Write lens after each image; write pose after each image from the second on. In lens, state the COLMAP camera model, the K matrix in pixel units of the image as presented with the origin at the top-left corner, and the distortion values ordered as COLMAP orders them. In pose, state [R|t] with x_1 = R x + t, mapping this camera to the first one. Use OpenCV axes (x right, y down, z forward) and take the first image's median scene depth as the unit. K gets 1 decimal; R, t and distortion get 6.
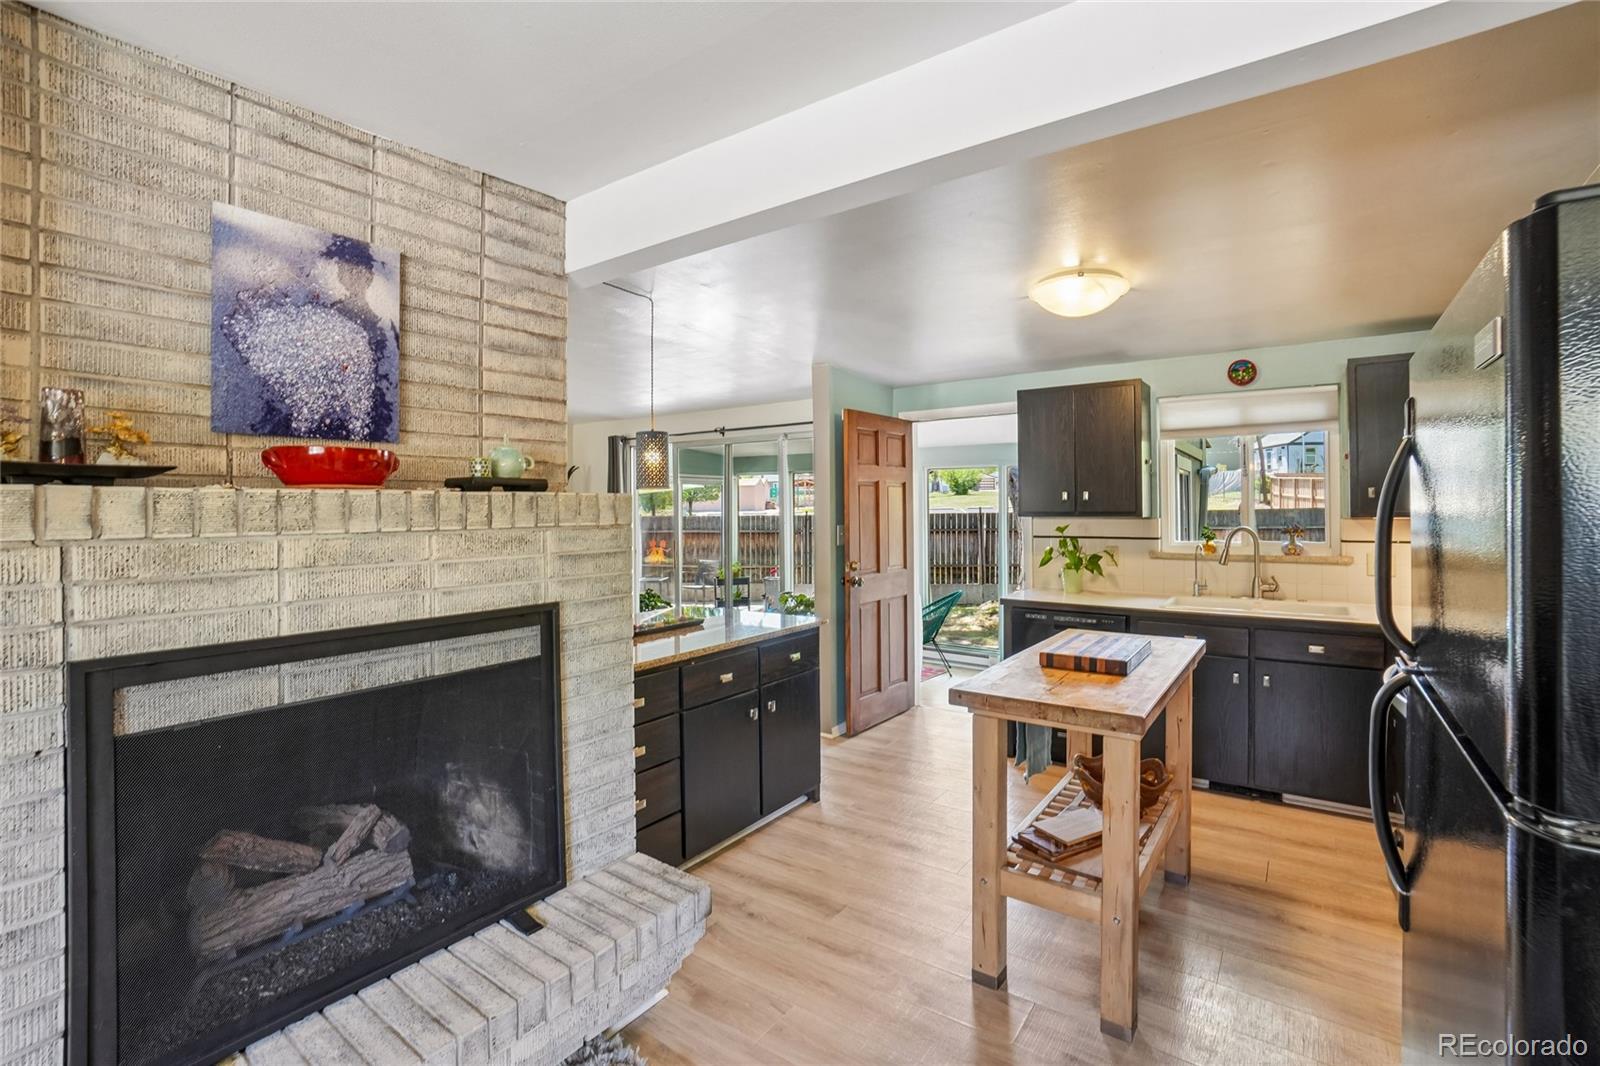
lens RADIAL K [[720.9, 0, 806.8], [0, 720.9, 506.4], [0, 0, 1]] dist [-0.059111, 0.021139]
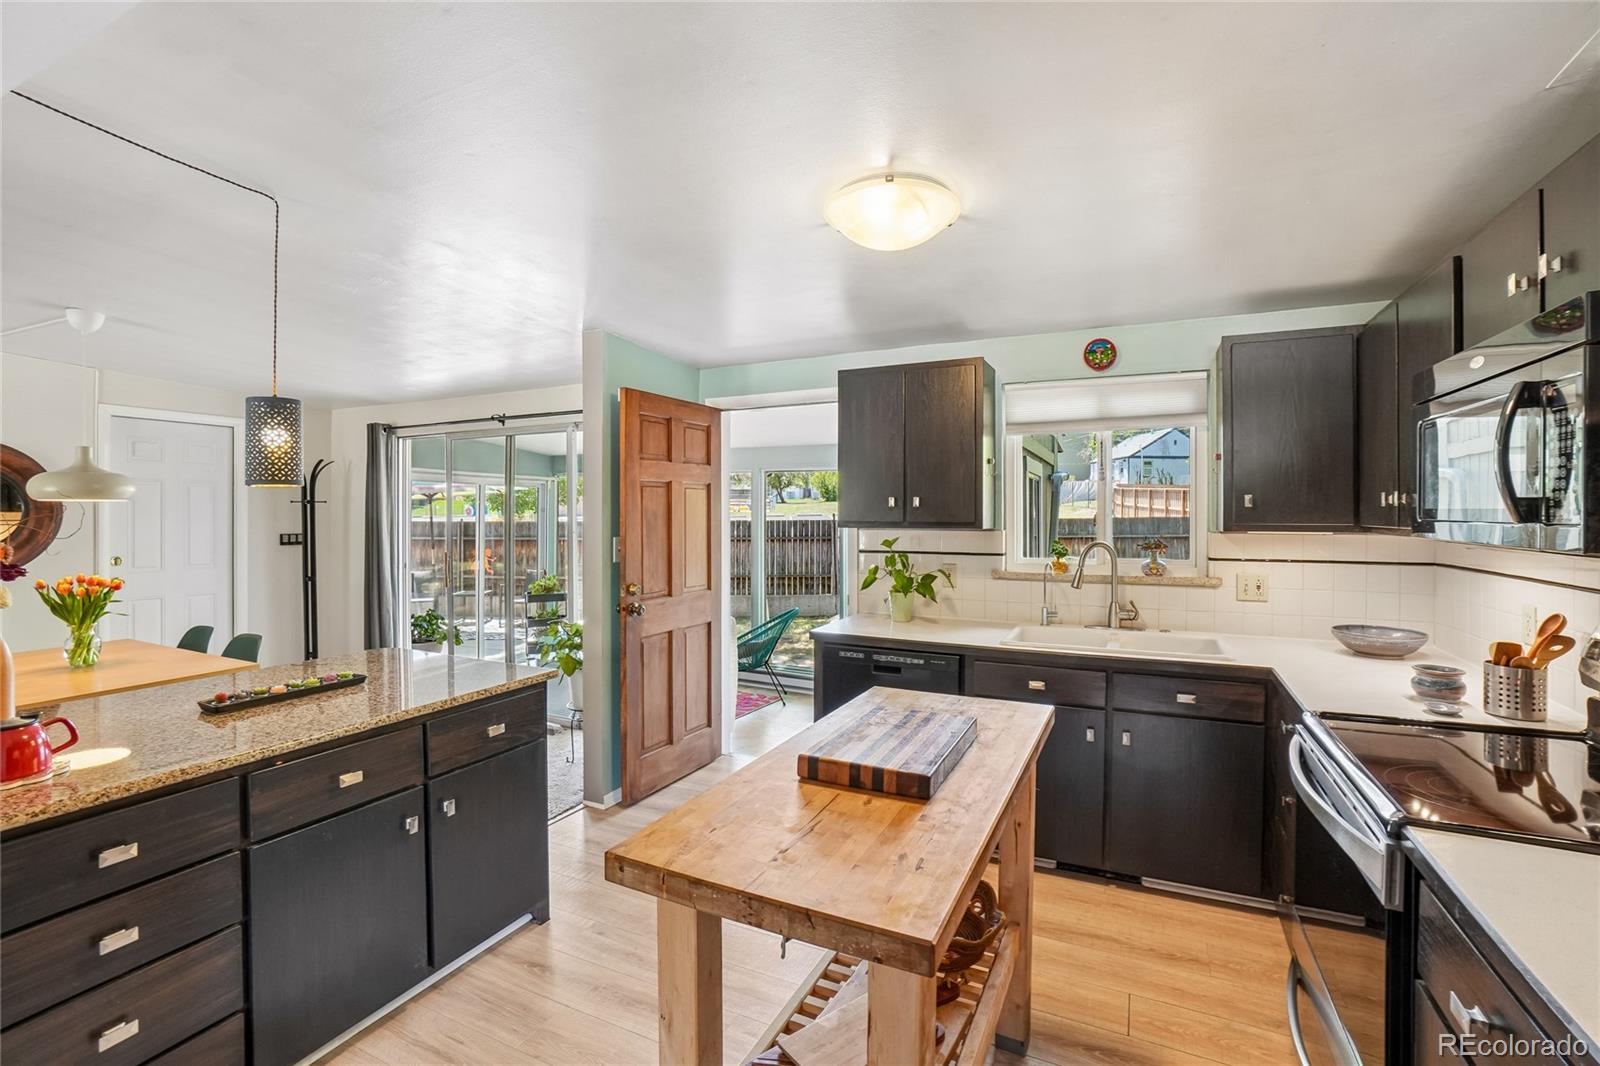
lens RADIAL K [[717.5, 0, 800.1], [0, 717.5, 524.6], [0, 0, 1]] dist [-0.063721, 0.024954]
pose [[0.986085, 0.004159, 0.166187, 0.125249], [-0.007092, 0.999829, 0.017057, -0.002088], [-0.166088, -0.017998, 0.985947, 0.223019]]
